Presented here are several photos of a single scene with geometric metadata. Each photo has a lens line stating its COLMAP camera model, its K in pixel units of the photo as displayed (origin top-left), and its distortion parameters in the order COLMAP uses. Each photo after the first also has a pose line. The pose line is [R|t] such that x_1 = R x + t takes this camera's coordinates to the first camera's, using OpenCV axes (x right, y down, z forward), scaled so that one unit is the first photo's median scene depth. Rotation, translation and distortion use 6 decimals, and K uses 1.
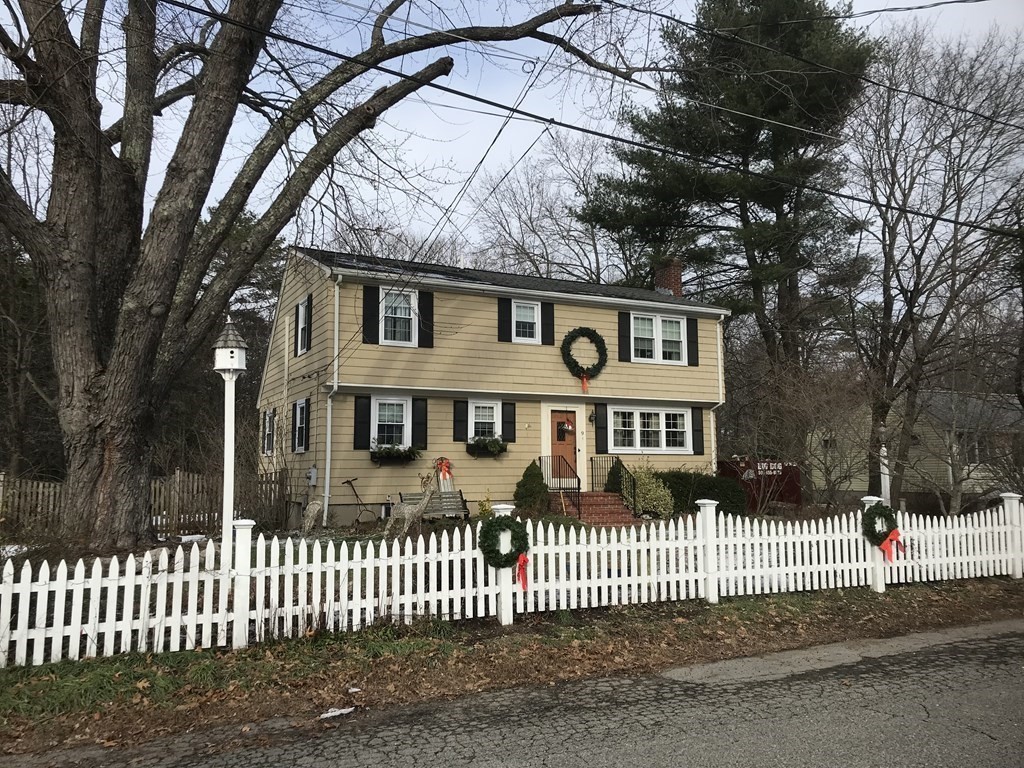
lens RADIAL K [[853.5, 0, 512.0], [0, 853.5, 384.0], [0, 0, 1]] dist [0.005117, 0.001029]
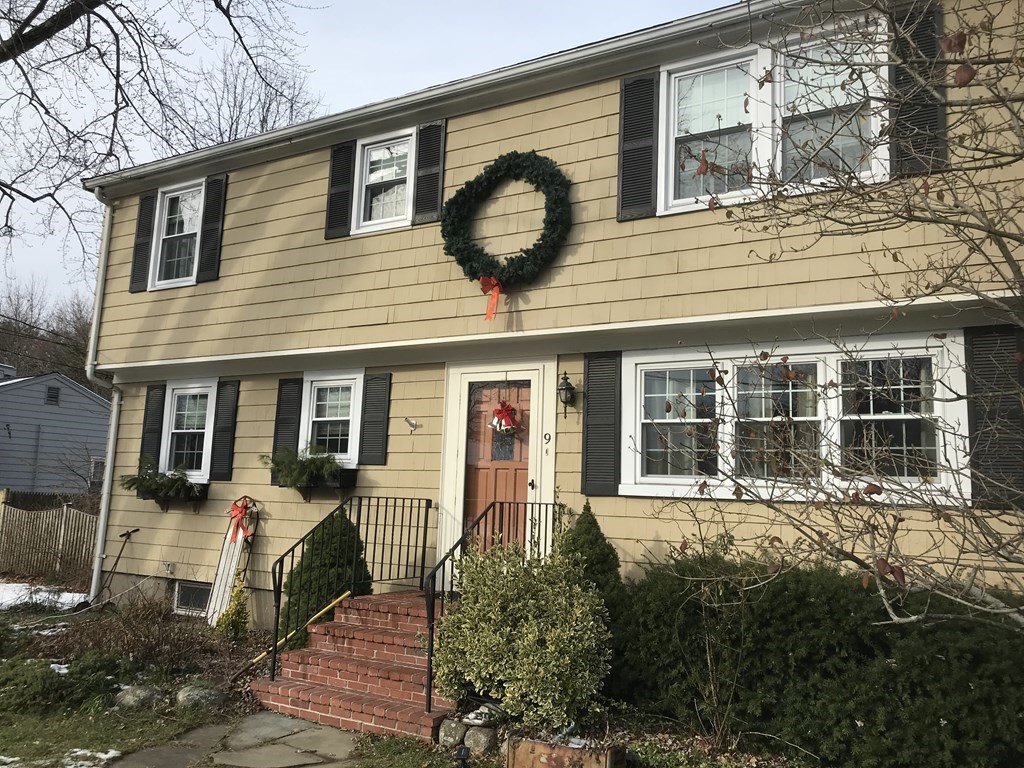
lens RADIAL K [[853.5, 0, 512.0], [0, 853.5, 384.0], [0, 0, 1]] dist [0.005117, 0.001029]
pose [[0.534053, -0.090545, -0.840588, 0.398325], [0.053076, 0.995878, -0.073552, 0.062578], [0.843783, -0.005334, 0.536658, 0.816645]]
